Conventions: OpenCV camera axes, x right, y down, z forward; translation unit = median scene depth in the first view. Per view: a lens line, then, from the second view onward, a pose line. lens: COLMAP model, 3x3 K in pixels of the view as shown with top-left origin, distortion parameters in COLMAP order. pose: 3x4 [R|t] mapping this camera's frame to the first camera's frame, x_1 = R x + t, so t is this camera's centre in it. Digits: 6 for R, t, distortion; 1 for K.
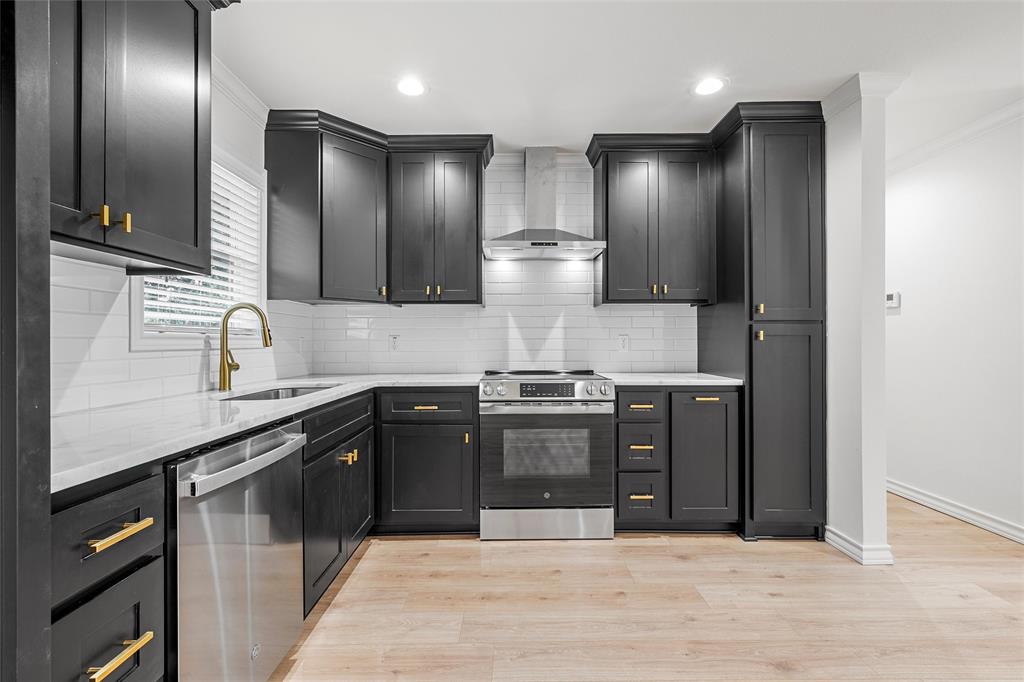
lens RADIAL K [[443.6, 0, 512.0], [0, 443.6, 342.7], [0, 0, 1]] dist [0.001120, -0.000832]
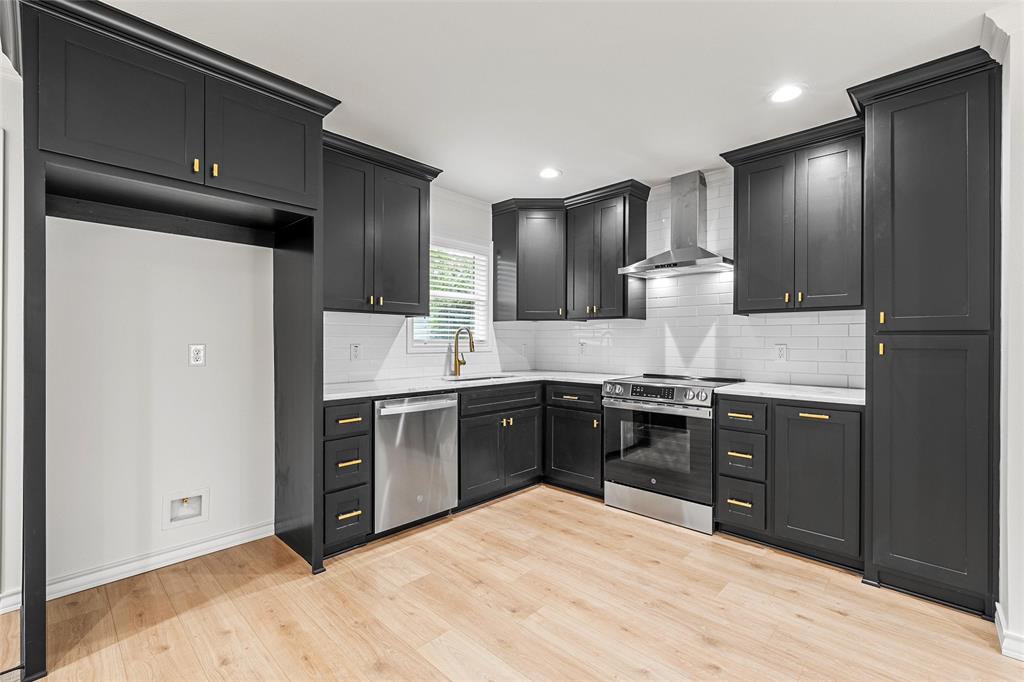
lens RADIAL K [[443.6, 0, 511.9], [0, 443.6, 340.1], [0, 0, 1]] dist [0.001120, -0.000832]
pose [[0.720999, 0.003013, -0.692929, 0.627379], [-0.004761, 0.999988, -0.000605, -0.028979], [0.692920, 0.003735, 0.721005, -0.115407]]
